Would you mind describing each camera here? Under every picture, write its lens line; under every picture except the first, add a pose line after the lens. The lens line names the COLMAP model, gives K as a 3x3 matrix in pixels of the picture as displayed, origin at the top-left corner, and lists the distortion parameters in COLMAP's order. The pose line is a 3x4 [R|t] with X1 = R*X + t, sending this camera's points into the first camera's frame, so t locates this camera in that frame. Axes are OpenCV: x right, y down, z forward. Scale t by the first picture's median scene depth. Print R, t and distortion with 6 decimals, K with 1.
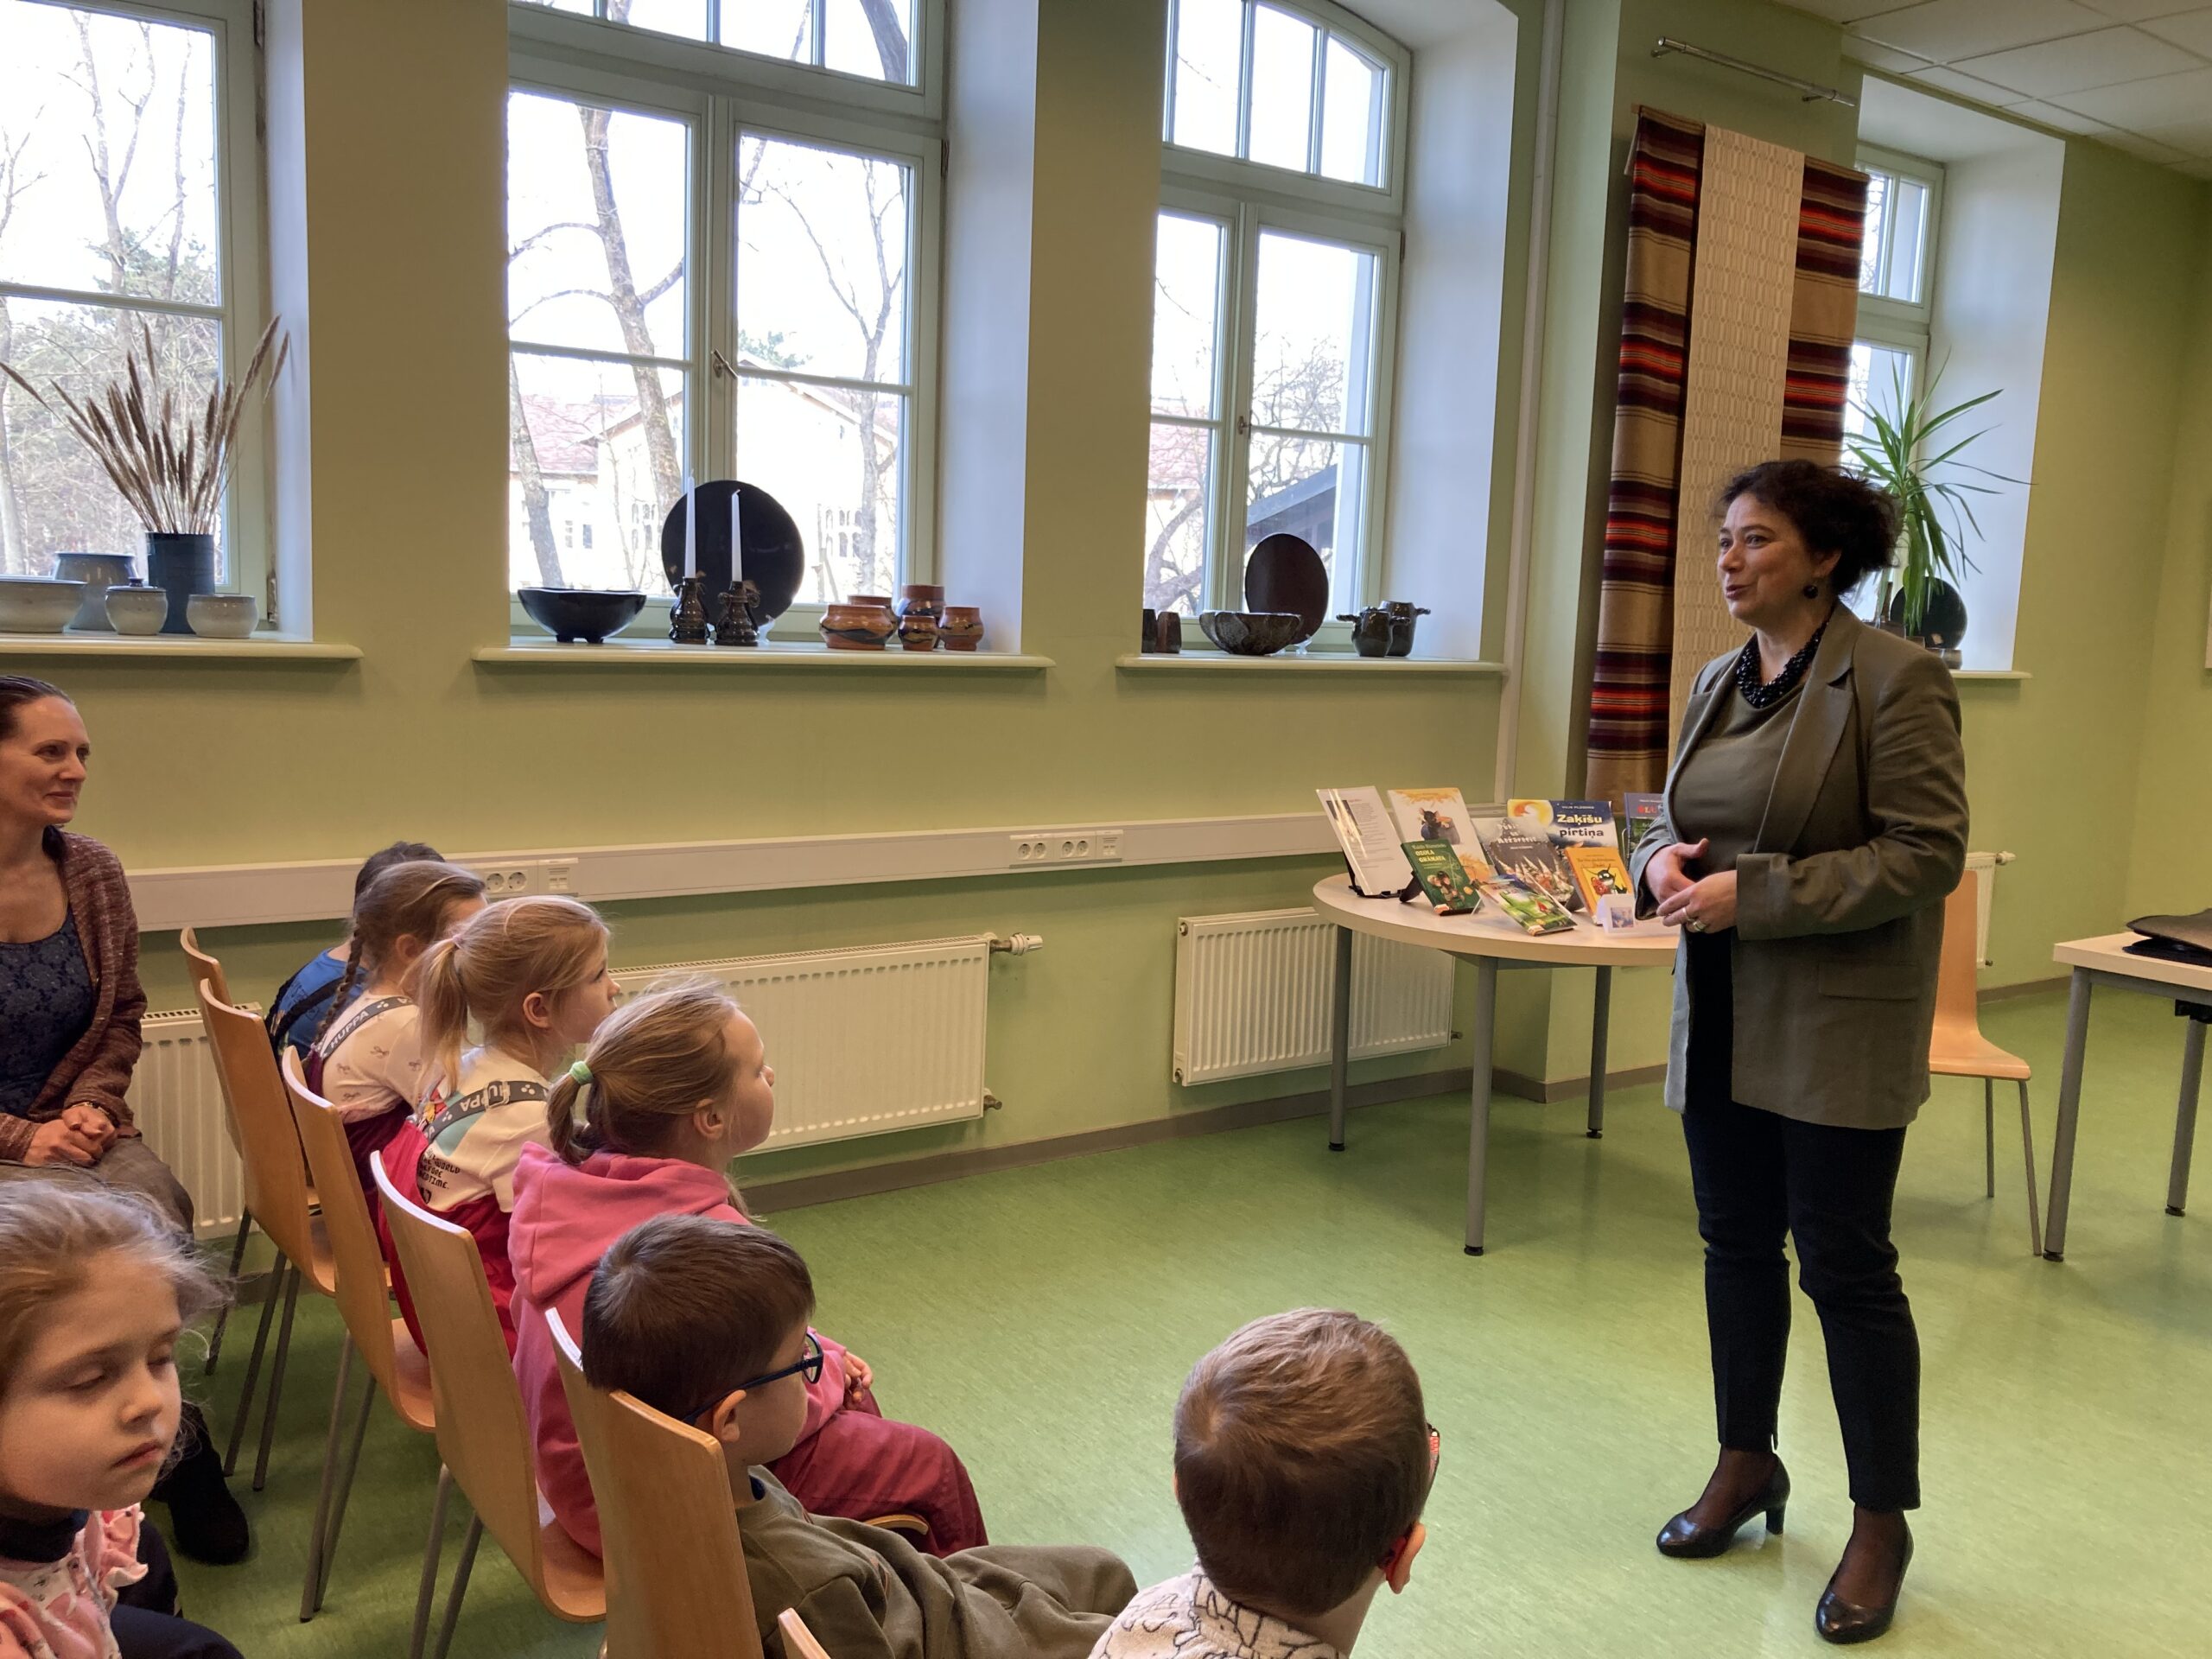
lens RADIAL K [[1786.3, 0, 1103.1], [0, 1786.3, 814.7], [0, 0, 1]] dist [0.041117, -0.046141]
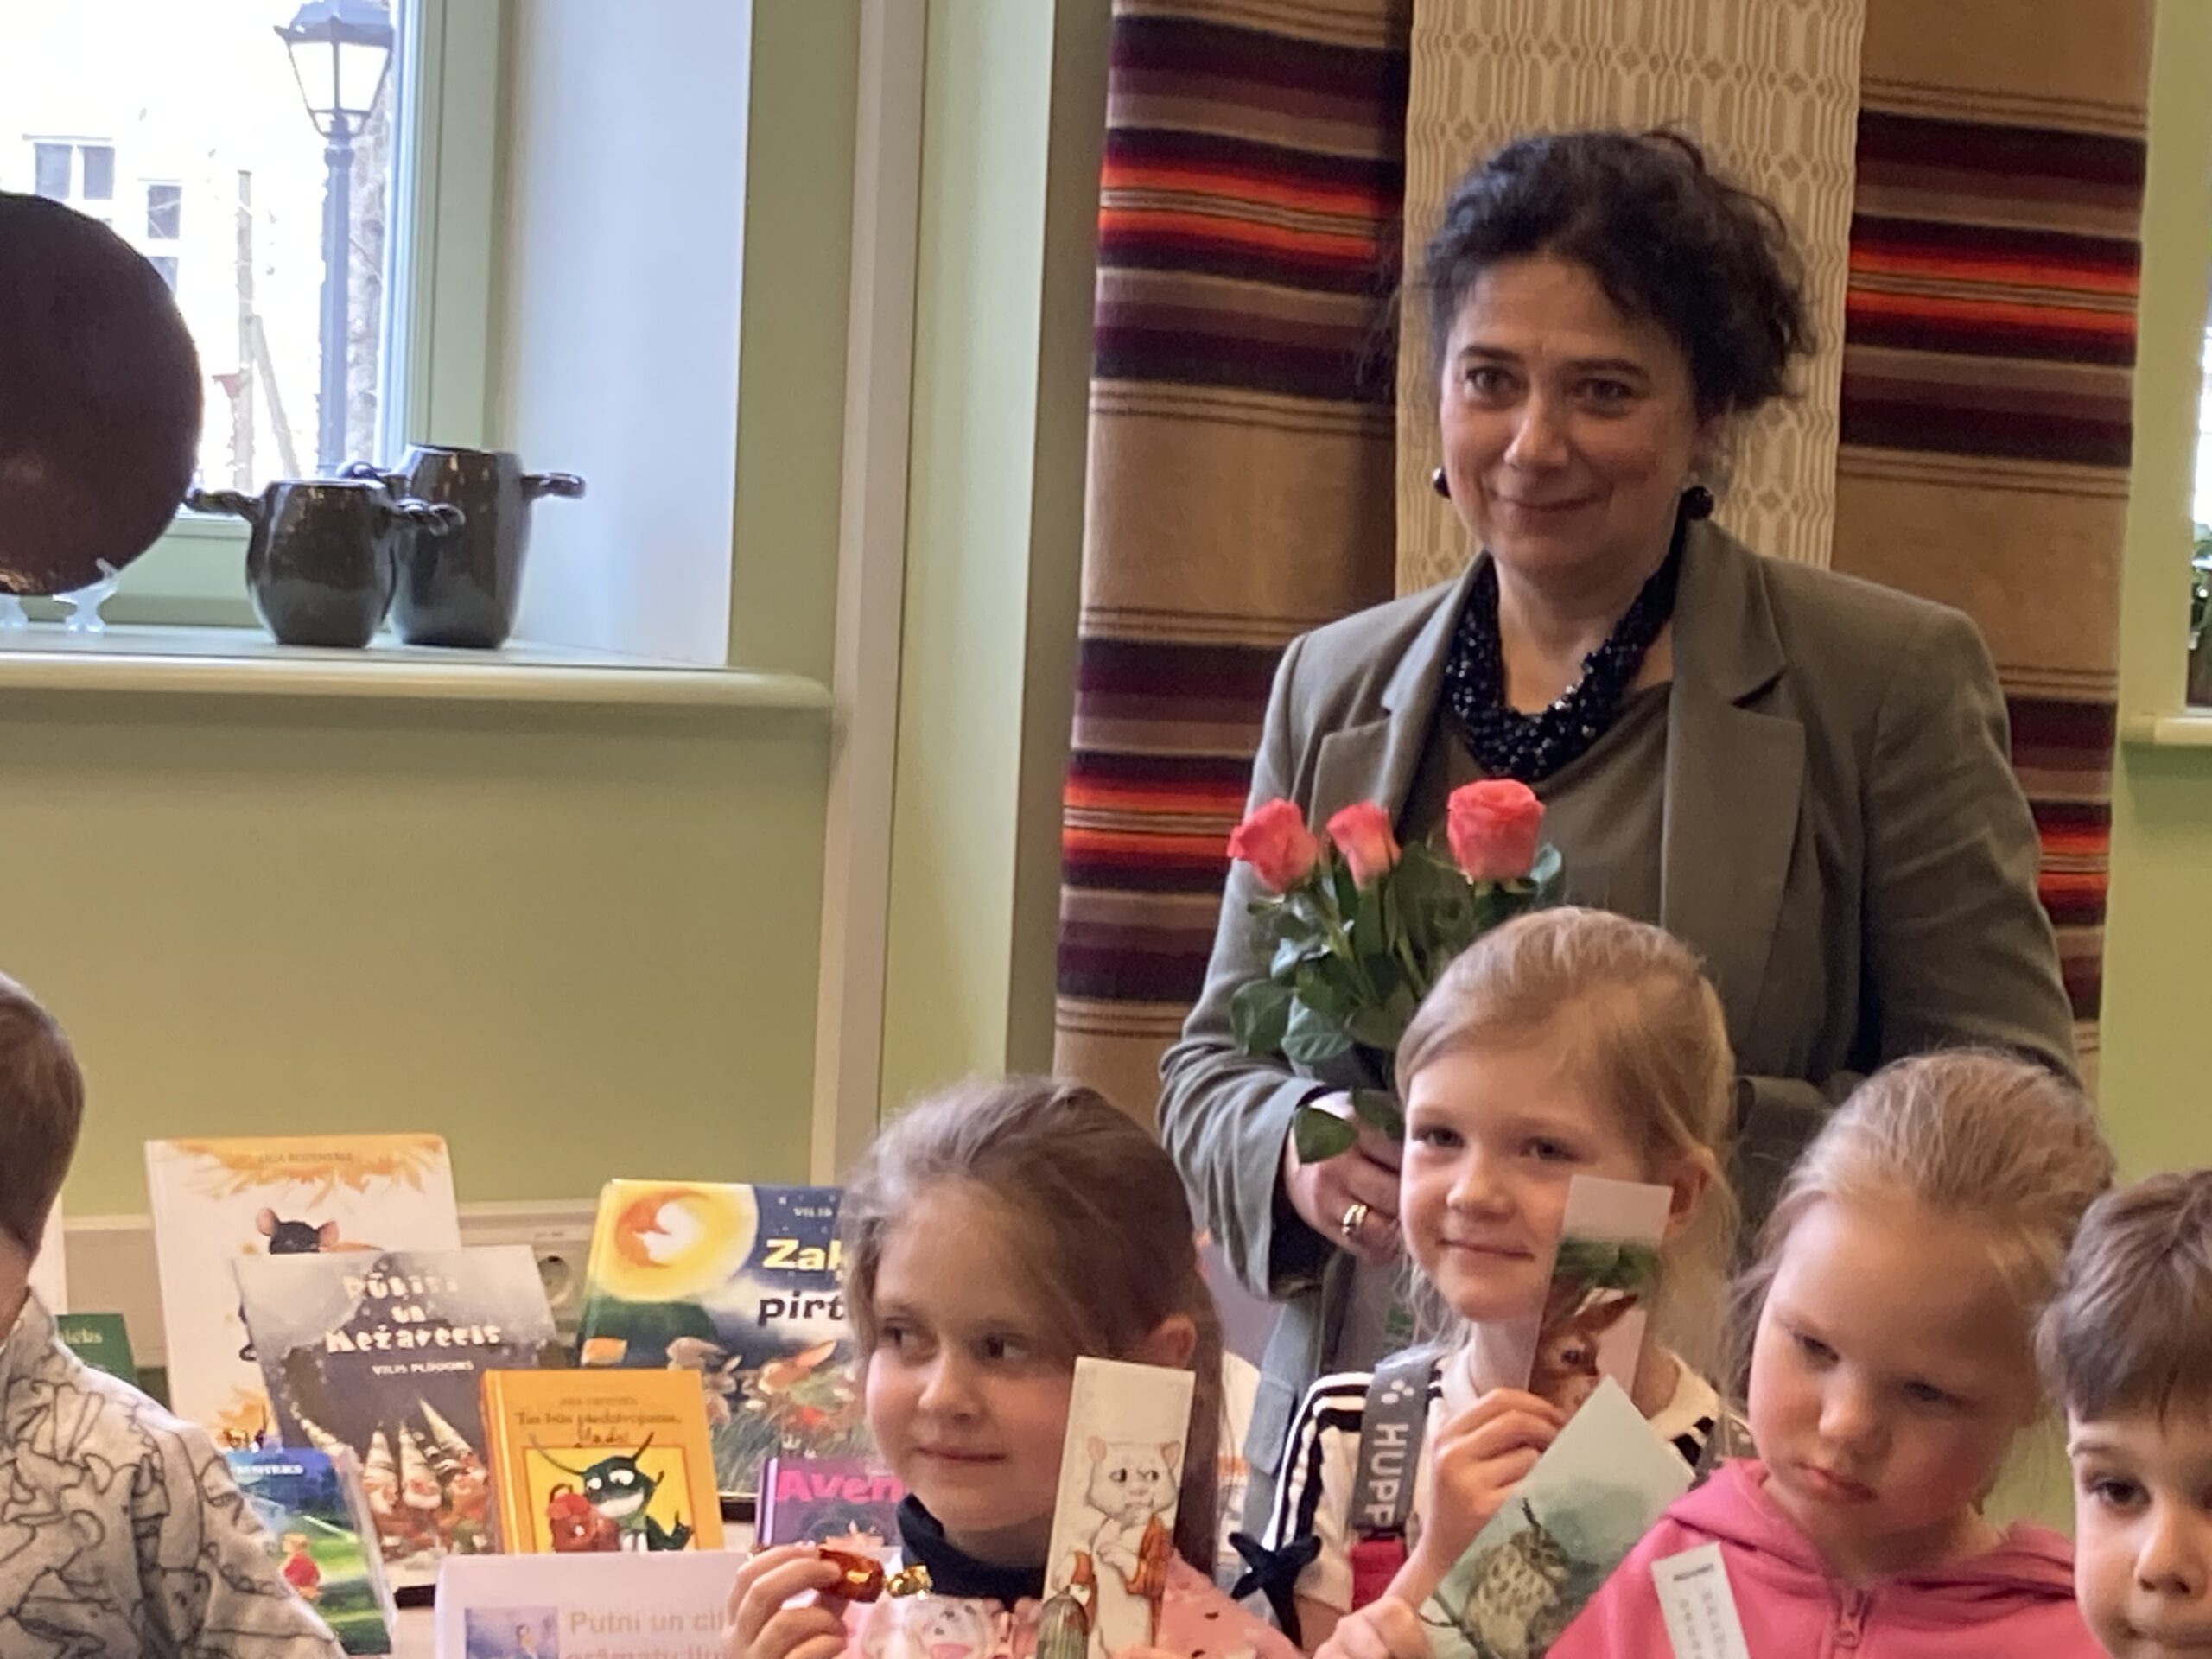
lens RADIAL K [[5816.4, 0, 1141.2], [0, 5816.4, 752.2], [0, 0, 1]] dist [0.129511, 0.000000]
pose [[0.999122, 0.011567, -0.040276, 0.319961], [-0.014733, 0.996749, -0.079217, -0.004188], [0.039229, 0.079741, 0.996043, 0.126341]]
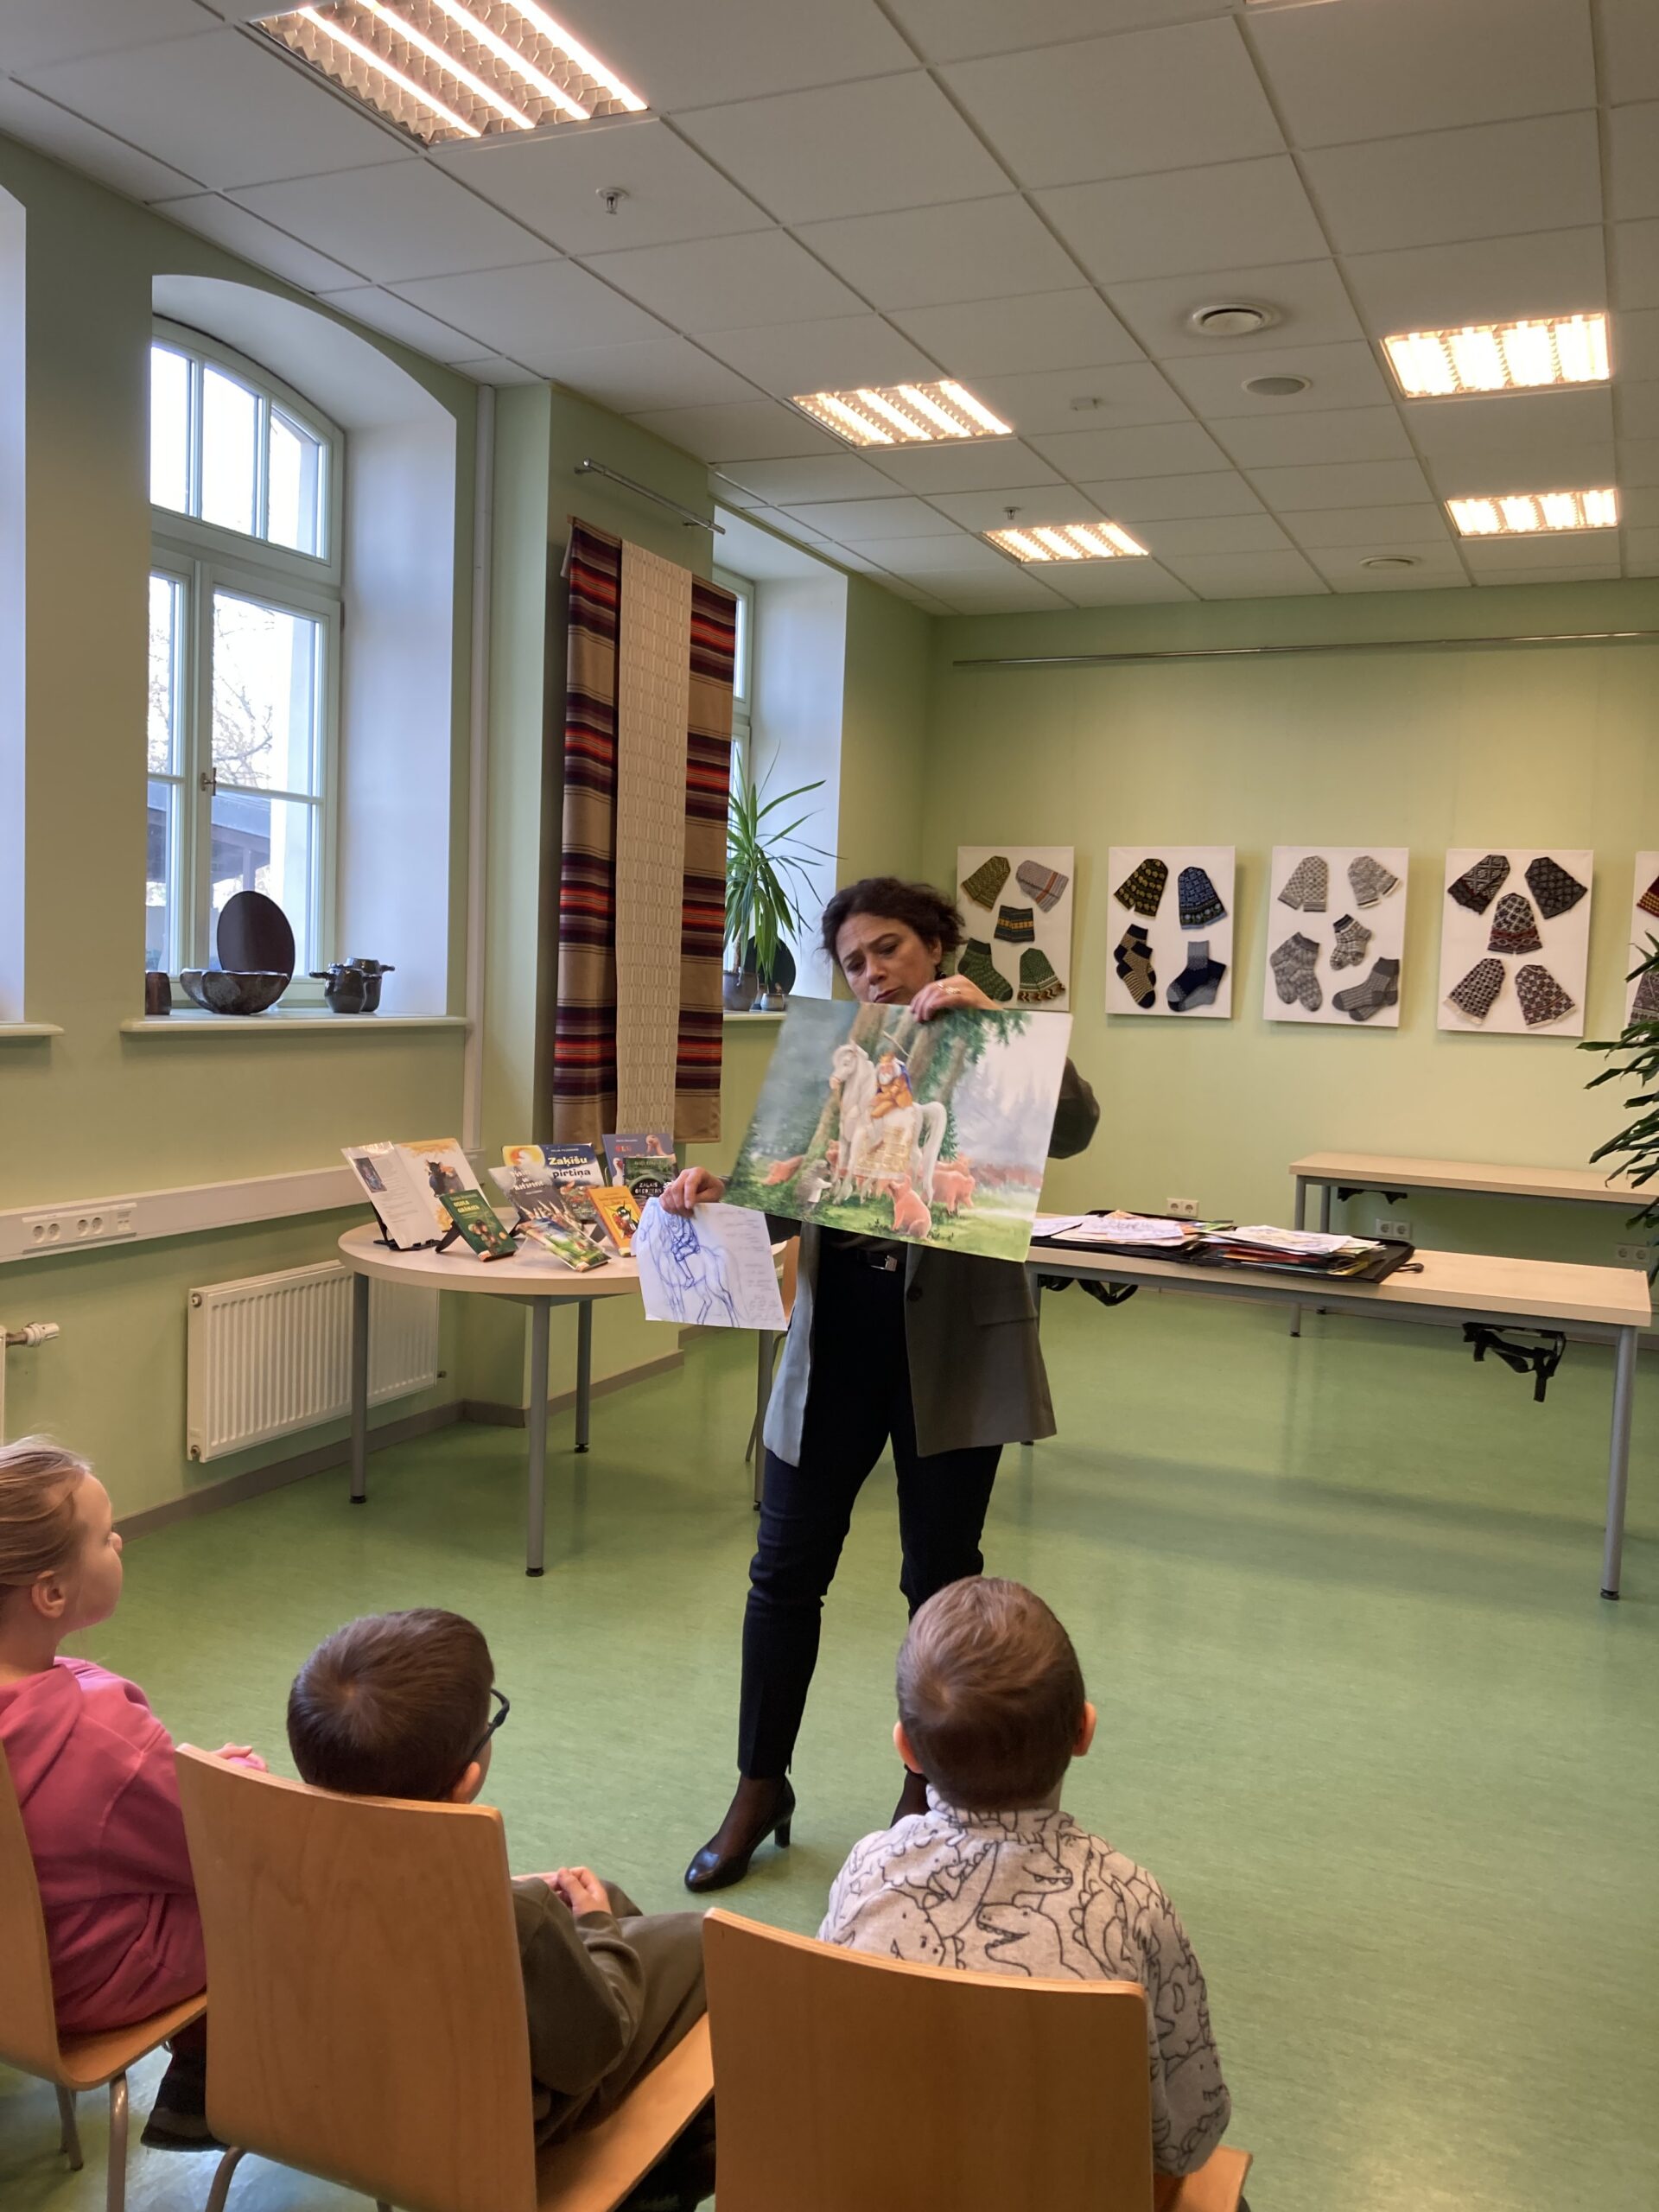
lens RADIAL K [[1786.3, 0, 819.4], [0, 1786.3, 1085.3], [0, 0, 1]] dist [0.041117, -0.046141]
pose [[0.858301, -0.040057, 0.511581, -0.146914], [0.057470, 0.998180, -0.018263, -0.013932], [-0.509918, 0.045076, 0.859041, -0.014873]]
